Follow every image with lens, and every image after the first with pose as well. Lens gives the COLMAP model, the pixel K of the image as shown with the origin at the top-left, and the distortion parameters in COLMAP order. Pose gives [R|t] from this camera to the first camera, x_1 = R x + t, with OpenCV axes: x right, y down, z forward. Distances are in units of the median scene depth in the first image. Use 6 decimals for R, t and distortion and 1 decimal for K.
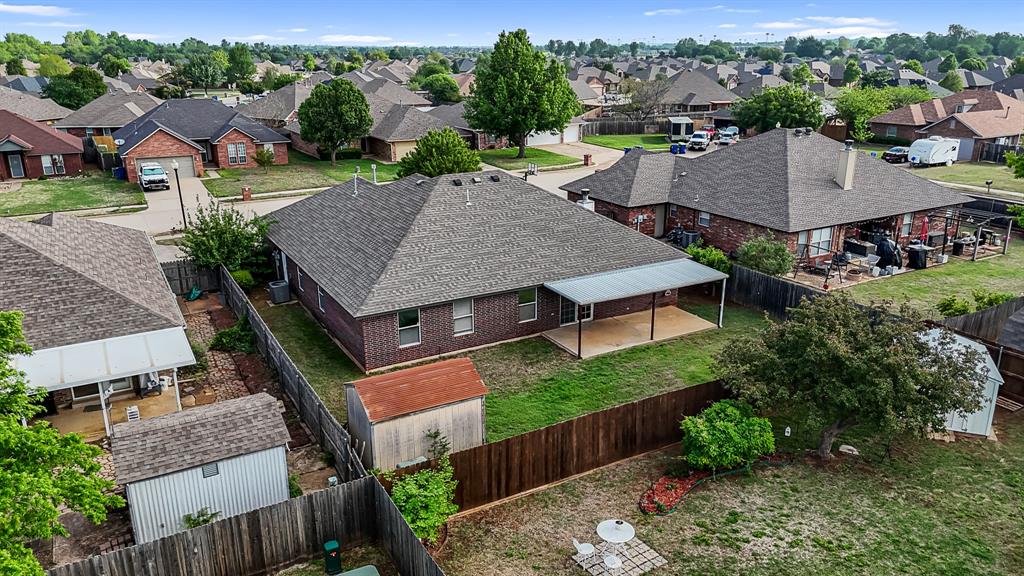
lens RADIAL K [[754.1, 0, 514.1], [0, 754.1, 286.6], [0, 0, 1]] dist [0.068263, -0.063556]
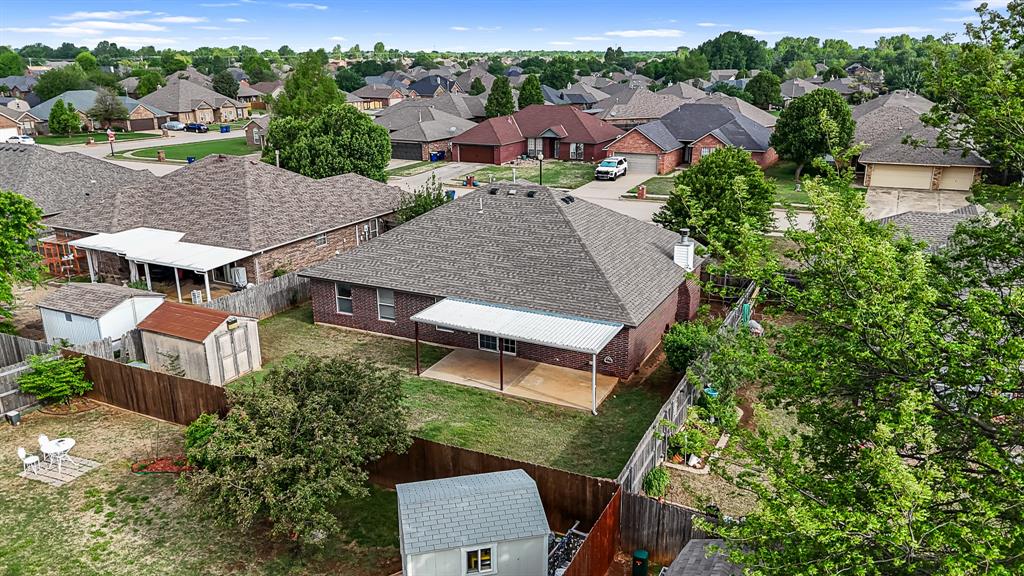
lens RADIAL K [[754.1, 0, 514.1], [0, 754.1, 286.6], [0, 0, 1]] dist [0.068263, -0.063556]
pose [[0.547751, 0.242903, -0.800604, 0.896971], [-0.246166, 0.961358, 0.123256, -0.164702], [0.799607, 0.129568, 0.586380, 0.490612]]
